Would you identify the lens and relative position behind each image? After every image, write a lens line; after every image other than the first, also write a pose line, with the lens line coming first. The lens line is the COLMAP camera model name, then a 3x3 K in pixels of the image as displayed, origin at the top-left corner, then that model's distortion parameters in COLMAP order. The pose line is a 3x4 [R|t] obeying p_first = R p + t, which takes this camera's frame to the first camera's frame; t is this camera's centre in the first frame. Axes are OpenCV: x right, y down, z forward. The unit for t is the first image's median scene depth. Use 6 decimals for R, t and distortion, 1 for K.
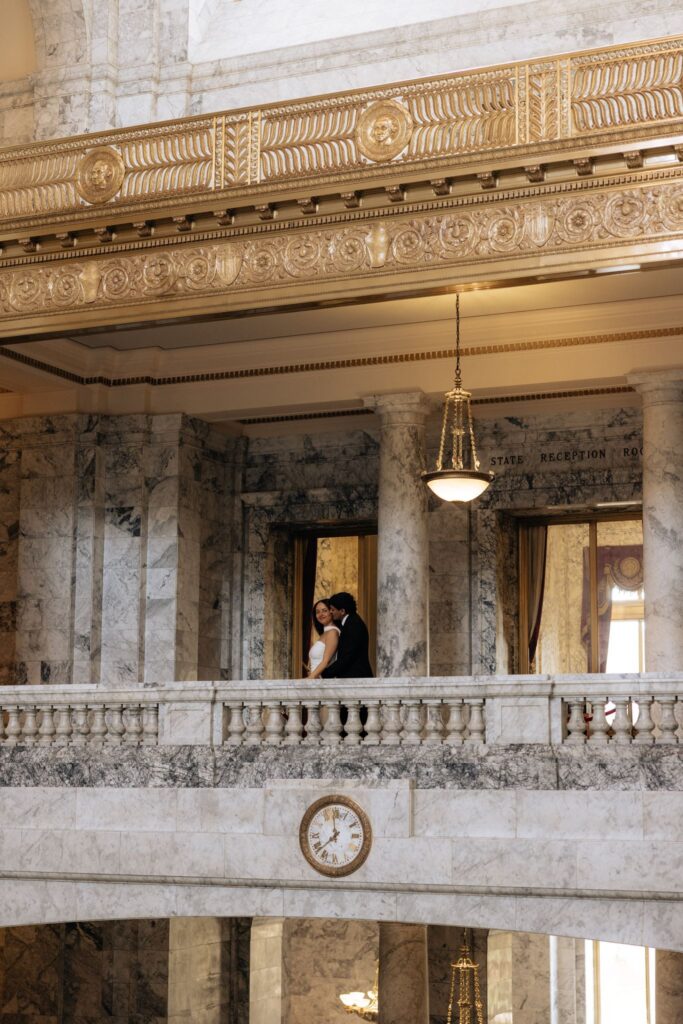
lens RADIAL K [[1807.0, 0, 300.1], [0, 1807.0, 499.7], [0, 0, 1]] dist [0.030421, 0.035483]
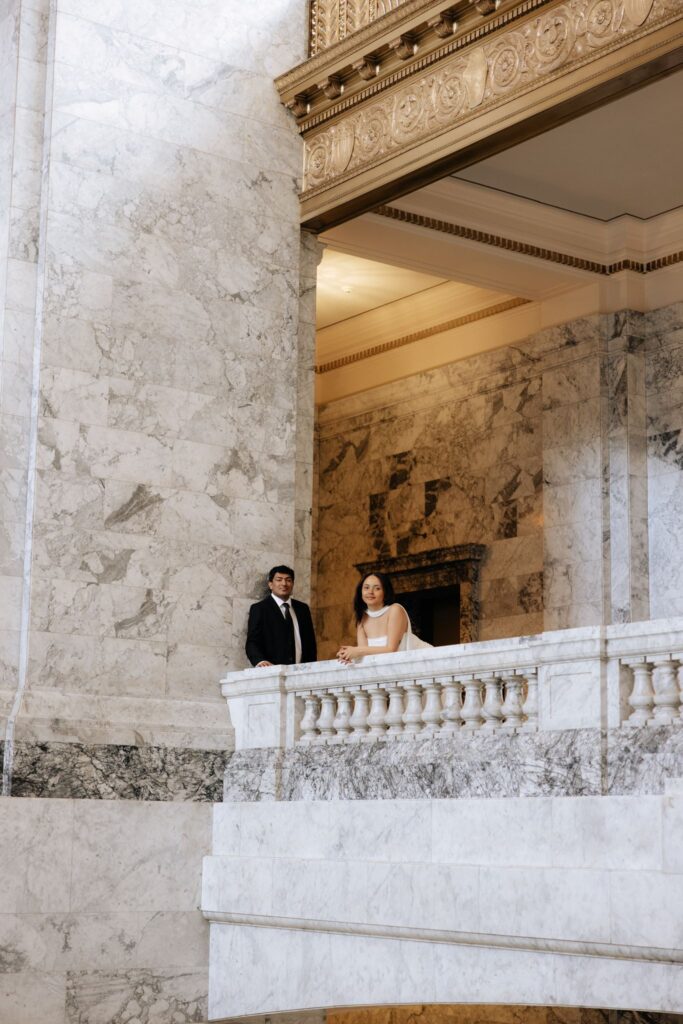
lens RADIAL K [[1807.0, 0, 300.1], [0, 1807.0, 499.7], [0, 0, 1]] dist [0.030421, 0.035483]
pose [[0.882400, -0.081305, -0.463421, 0.147703], [0.066548, 0.996621, -0.048138, 0.077632], [0.465769, 0.011637, 0.884830, 0.386202]]
